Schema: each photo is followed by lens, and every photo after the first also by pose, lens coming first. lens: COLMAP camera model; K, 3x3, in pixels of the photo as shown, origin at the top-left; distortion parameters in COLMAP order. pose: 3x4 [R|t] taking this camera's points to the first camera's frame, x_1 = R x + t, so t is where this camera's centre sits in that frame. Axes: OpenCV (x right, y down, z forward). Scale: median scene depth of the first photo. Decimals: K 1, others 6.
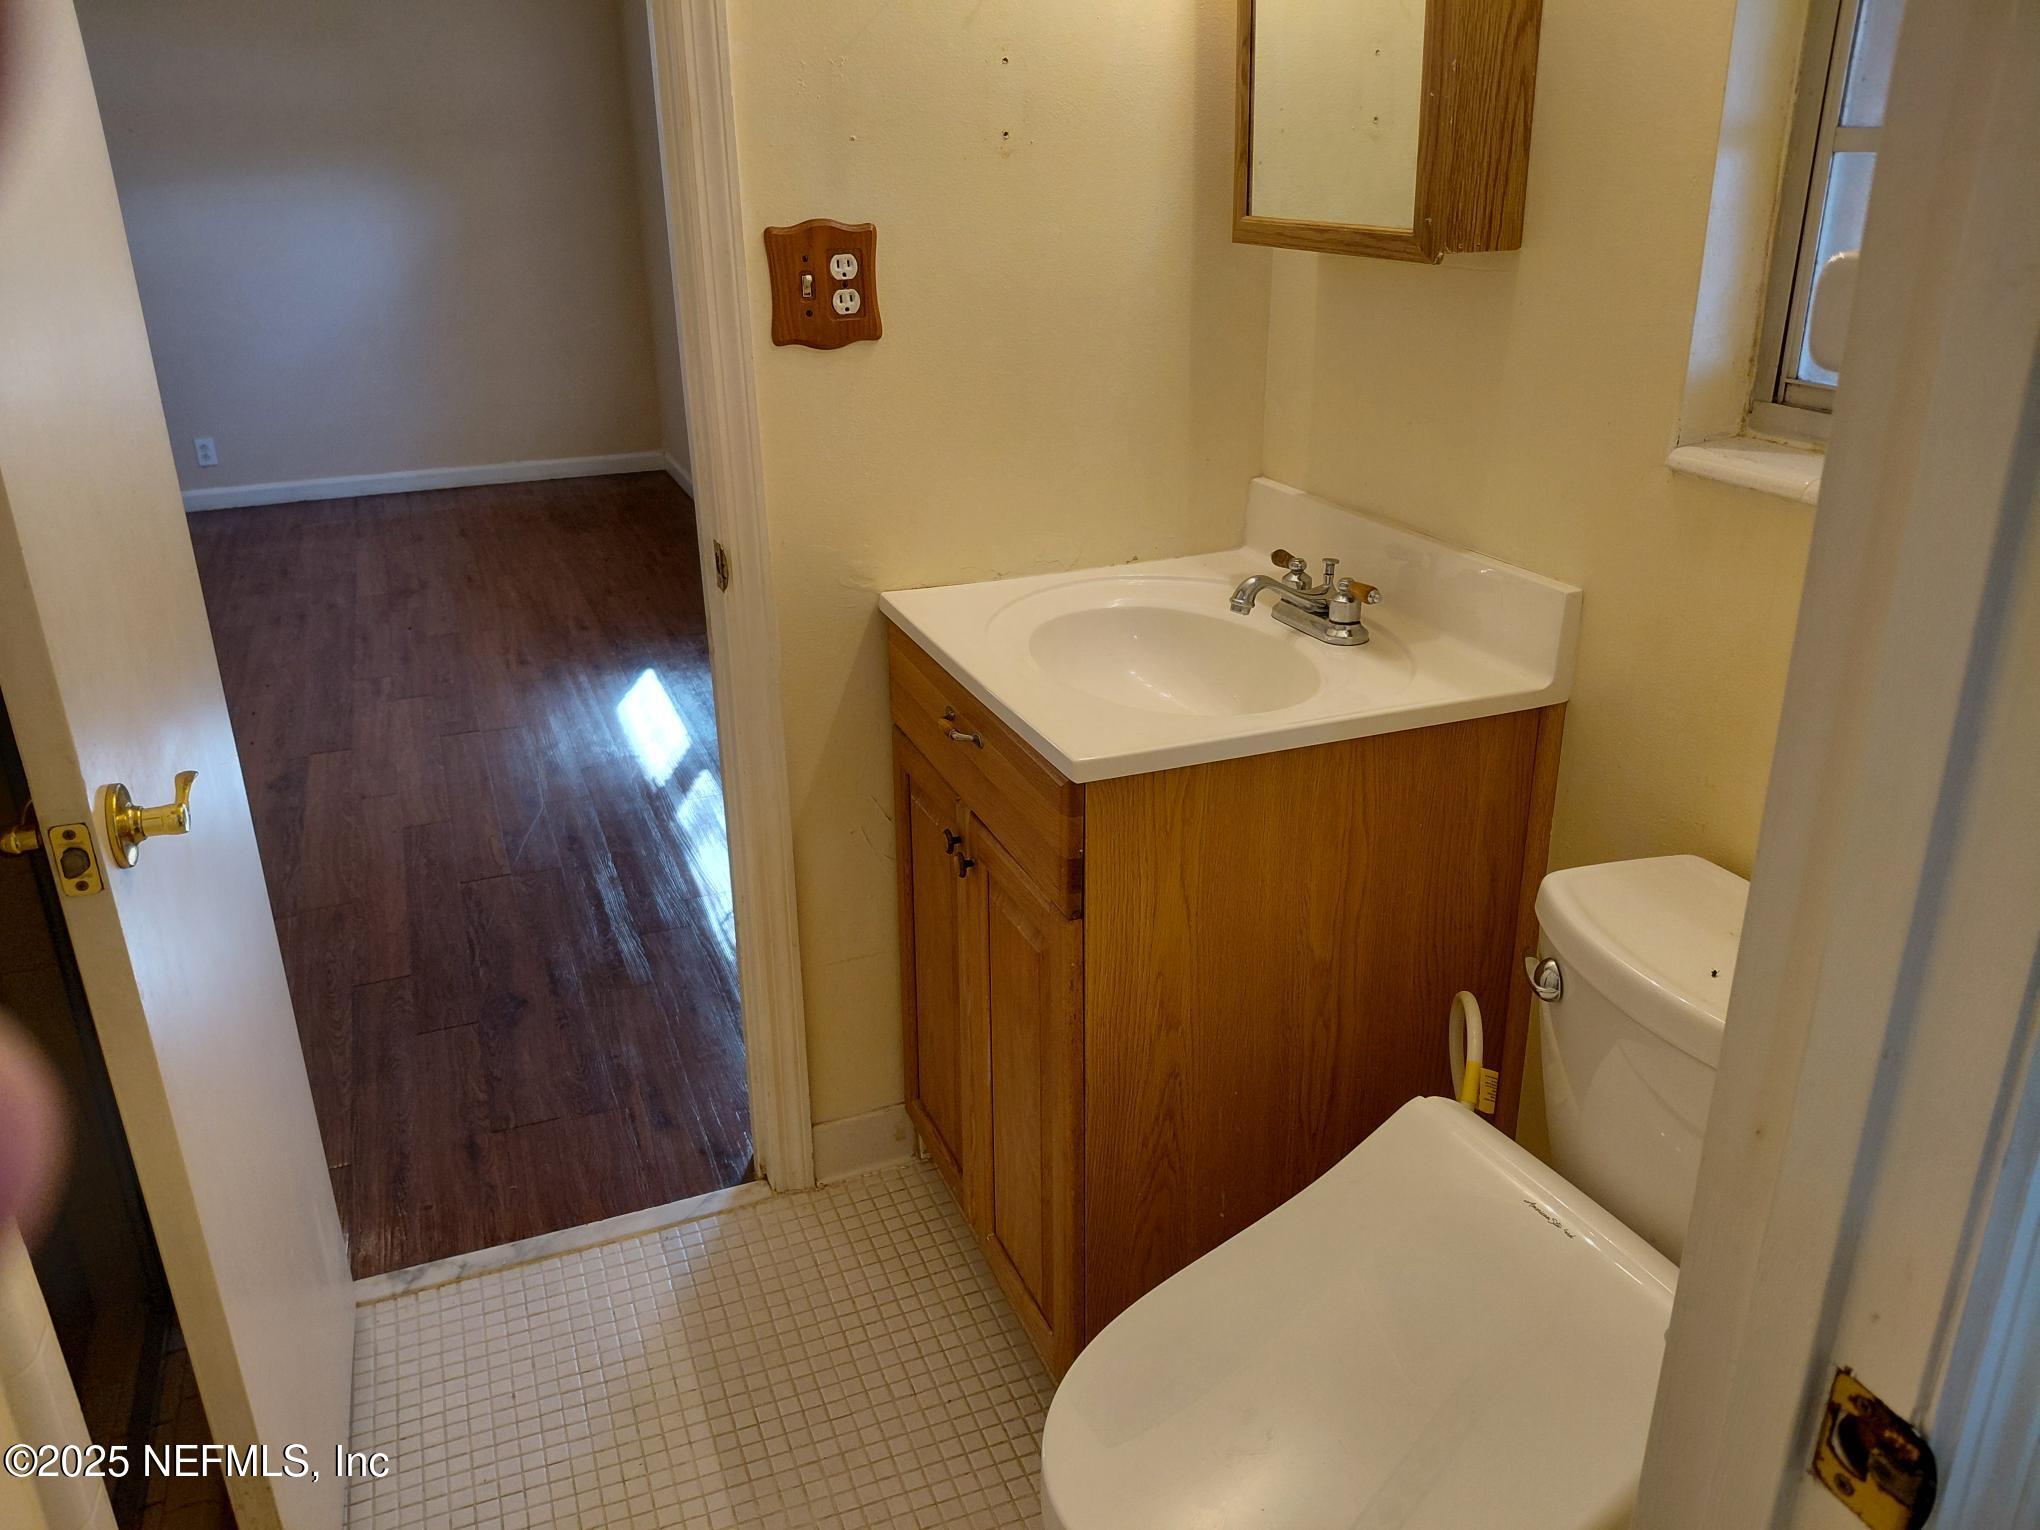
lens RADIAL K [[1522.4, 0, 1020.0], [0, 1522.4, 765.0], [0, 0, 1]] dist [0.097526, -0.184421]
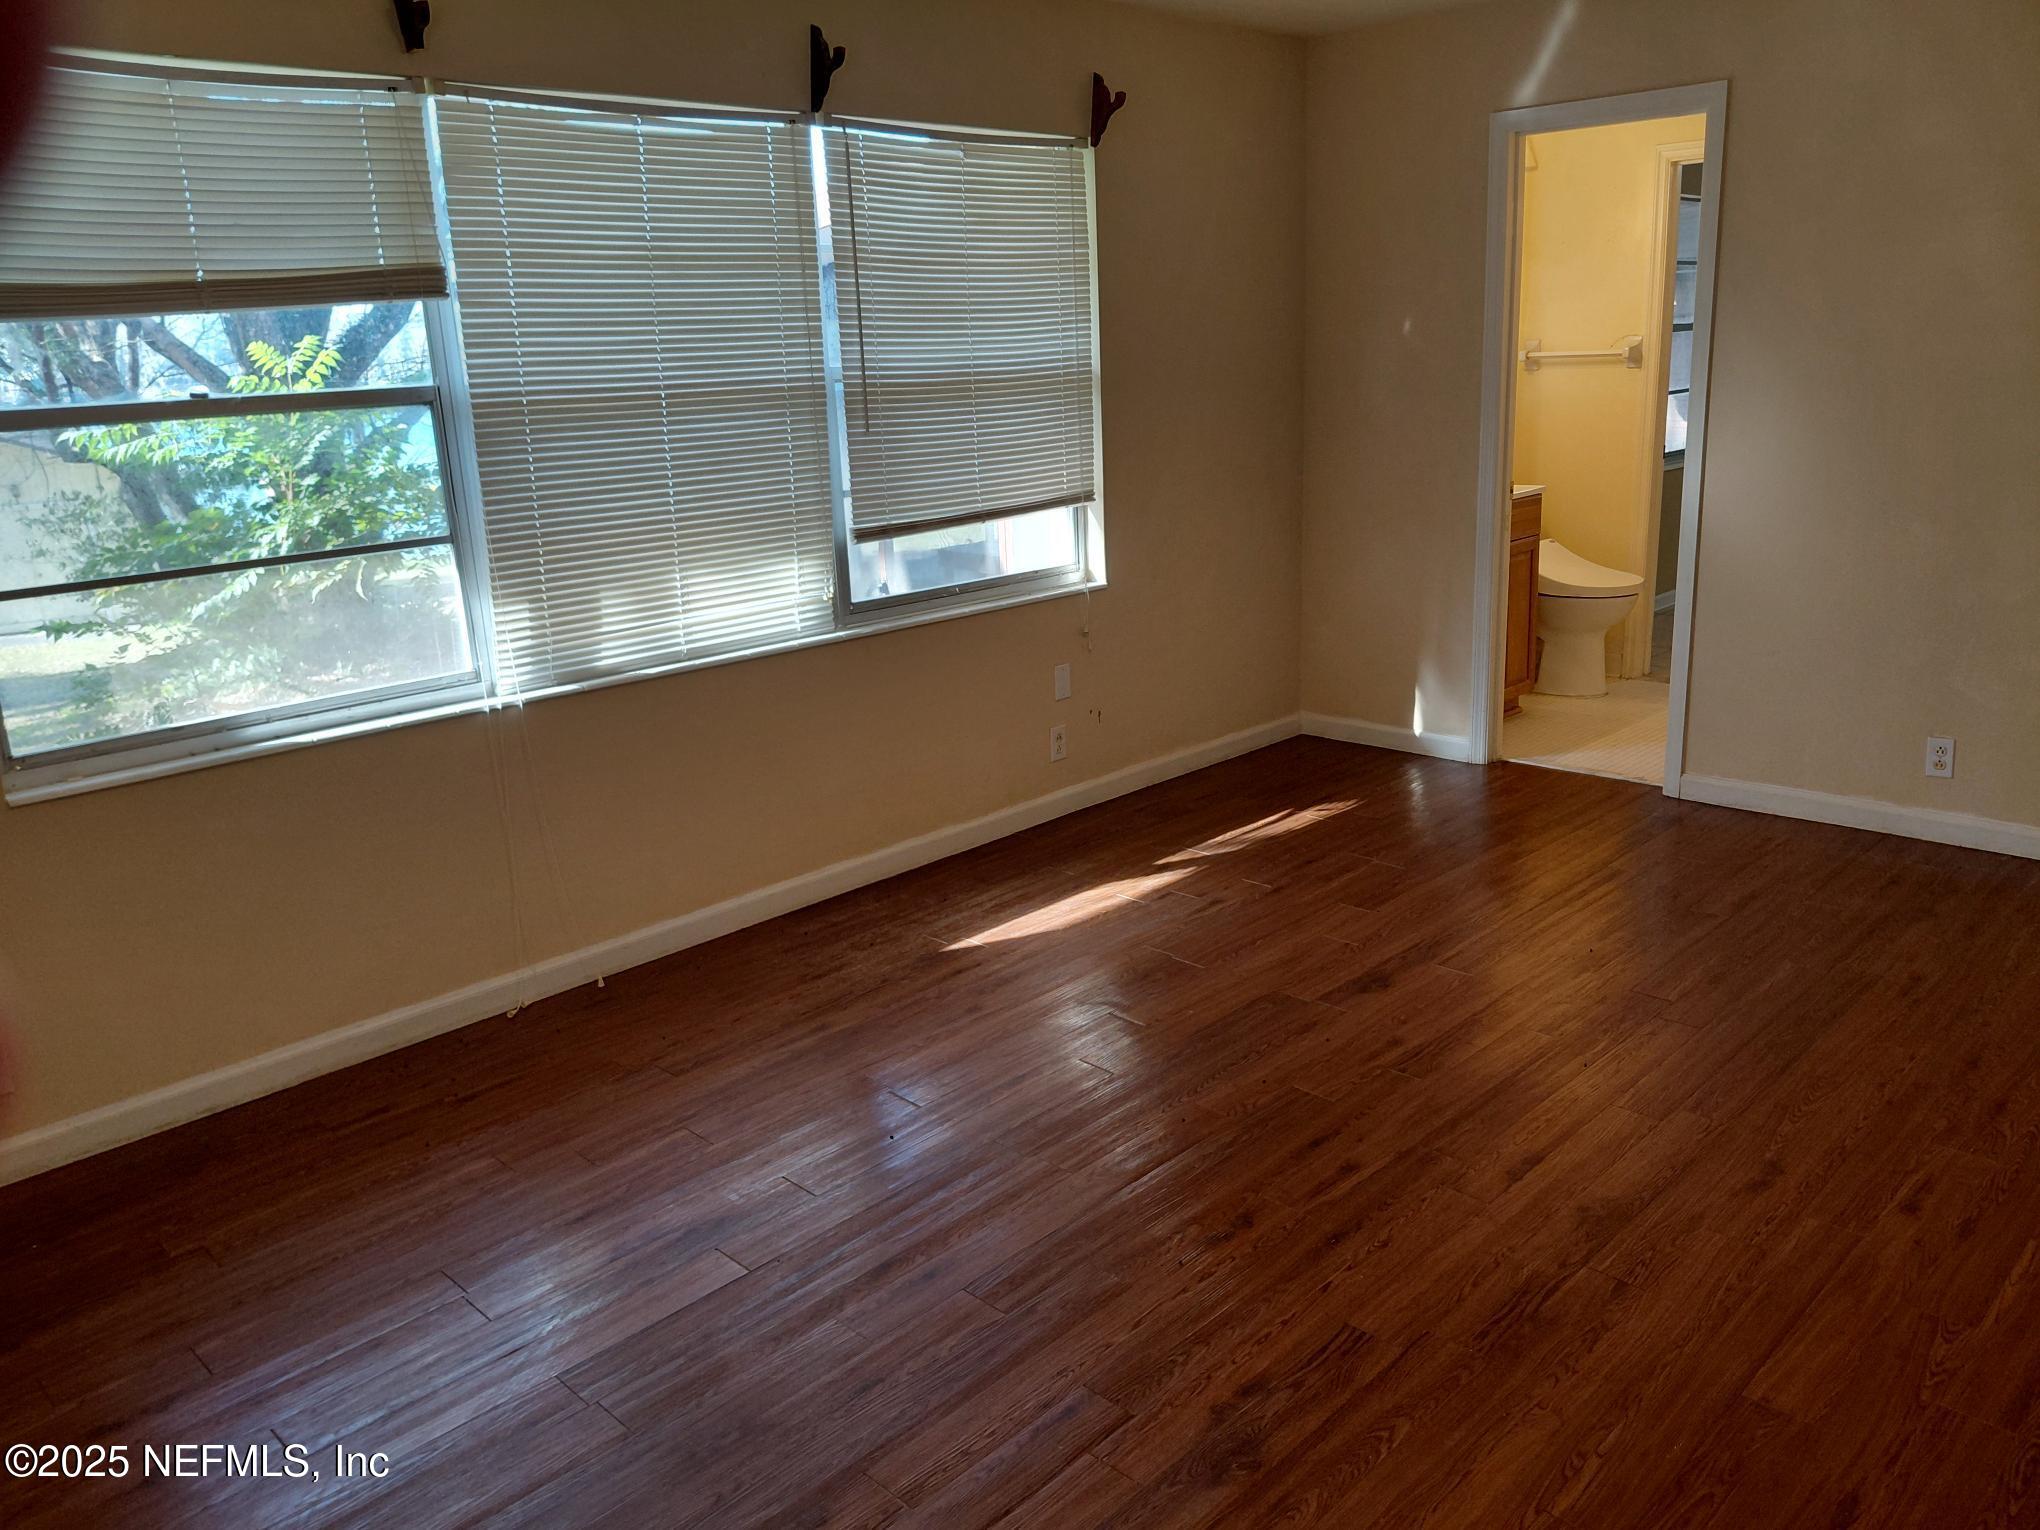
lens RADIAL K [[1522.4, 0, 1020.0], [0, 1522.4, 765.0], [0, 0, 1]] dist [0.097526, -0.184421]
pose [[-0.403764, -0.205710, 0.891436, -1.194891], [0.389695, 0.842902, 0.371017, -0.539296], [-0.827715, 0.497192, -0.260170, 1.333755]]
